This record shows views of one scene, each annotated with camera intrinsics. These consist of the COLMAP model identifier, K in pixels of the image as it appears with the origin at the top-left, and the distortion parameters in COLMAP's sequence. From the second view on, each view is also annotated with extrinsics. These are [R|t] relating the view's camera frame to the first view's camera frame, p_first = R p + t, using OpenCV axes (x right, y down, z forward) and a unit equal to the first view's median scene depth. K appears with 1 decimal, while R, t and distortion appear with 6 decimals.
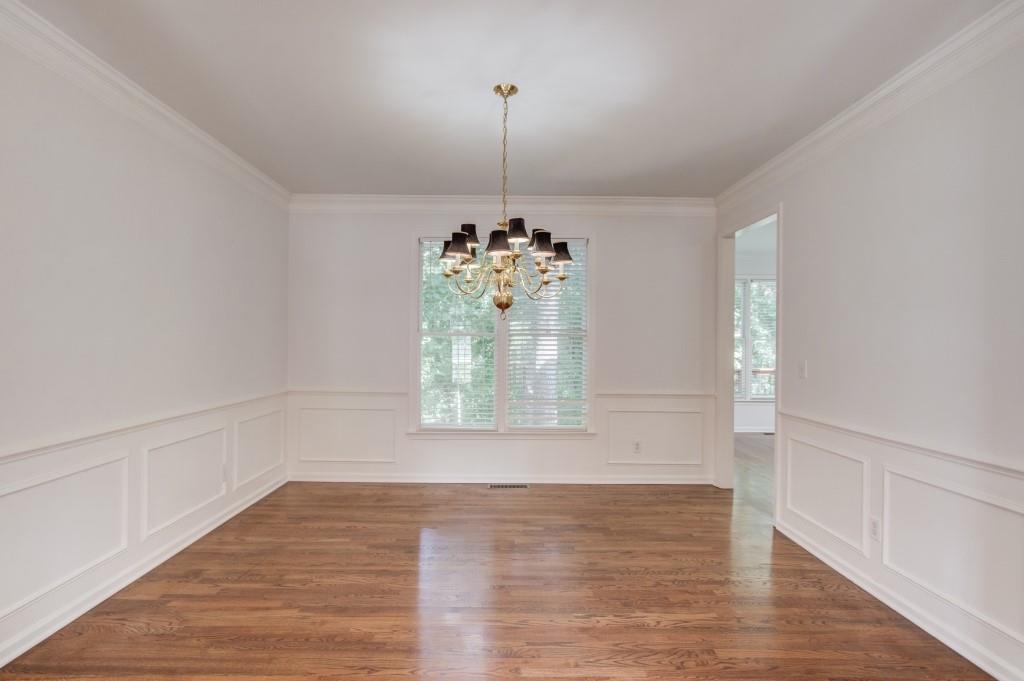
lens RADIAL K [[491.2, 0, 502.5], [0, 491.2, 344.5], [0, 0, 1]] dist [-0.001217, -0.000025]
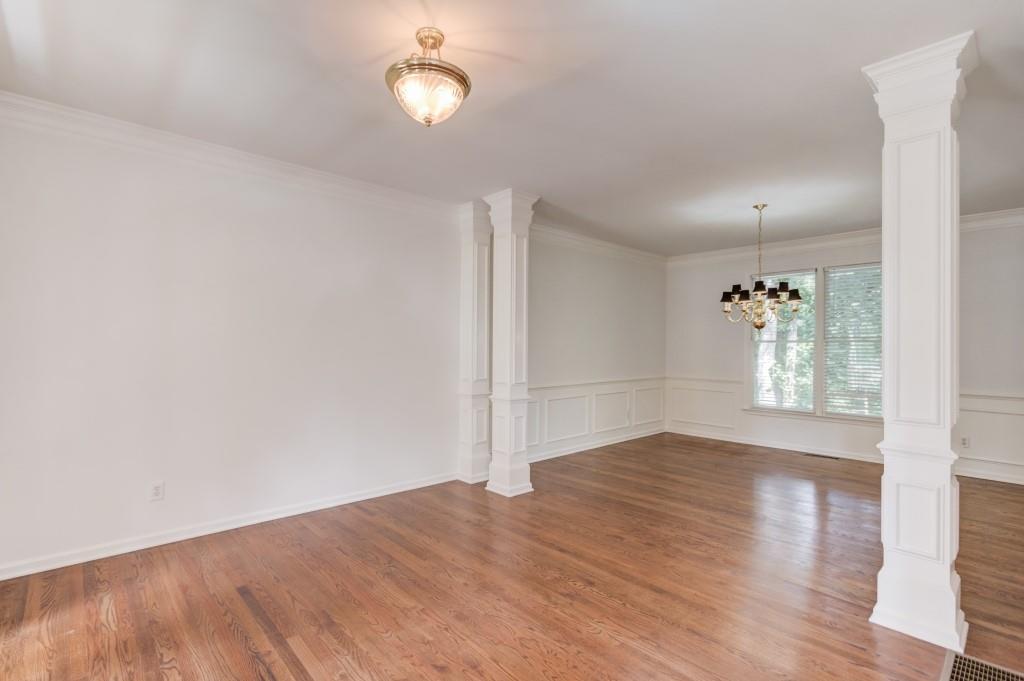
lens RADIAL K [[491.2, 0, 502.5], [0, 491.2, 344.5], [0, 0, 1]] dist [-0.001217, -0.000025]
pose [[0.689071, -0.000815, -0.724693, 0.651850], [-0.003211, 0.999986, -0.004178, -0.003686], [0.724686, 0.005206, 0.689059, -0.908658]]
